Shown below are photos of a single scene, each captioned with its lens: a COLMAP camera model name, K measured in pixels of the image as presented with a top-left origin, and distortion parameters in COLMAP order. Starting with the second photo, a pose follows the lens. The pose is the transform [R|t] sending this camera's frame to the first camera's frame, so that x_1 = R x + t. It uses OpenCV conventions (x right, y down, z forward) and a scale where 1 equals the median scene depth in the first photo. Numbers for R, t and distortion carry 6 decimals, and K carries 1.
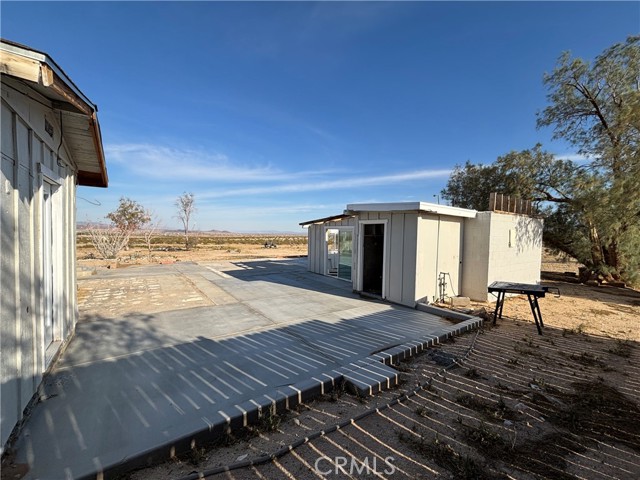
lens RADIAL K [[259.4, 0, 317.3], [0, 259.4, 239.2], [0, 0, 1]] dist [0.002737, 0.000498]
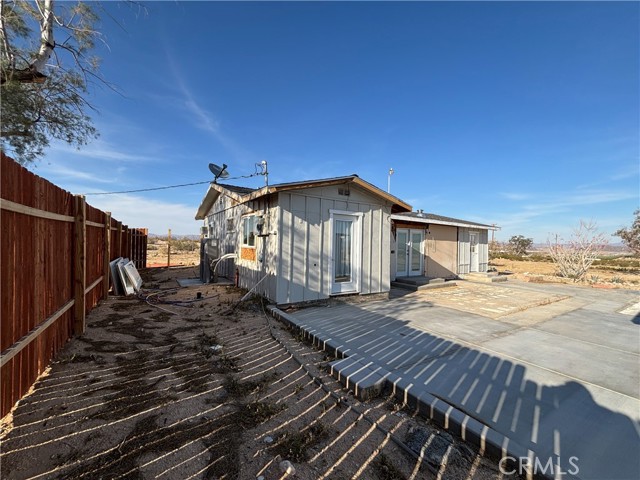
lens RADIAL K [[259.4, 0, 321.5], [0, 259.4, 239.8], [0, 0, 1]] dist [0.002737, 0.000498]
pose [[-0.035089, -0.031903, -0.998875, 0.846345], [-0.047758, 0.998402, -0.030210, 0.047014], [0.998242, 0.046644, -0.036556, 0.628251]]
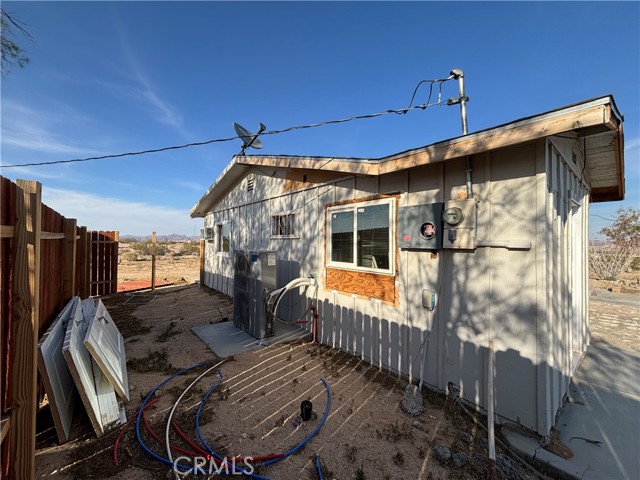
lens RADIAL K [[259.4, 0, 322.4], [0, 259.4, 240.0], [0, 0, 1]] dist [0.002737, 0.000498]
pose [[0.079293, -0.029165, -0.996425, -0.005991], [-0.033279, 0.998937, -0.031887, 0.001250], [0.996296, 0.035688, 0.078238, -0.097773]]
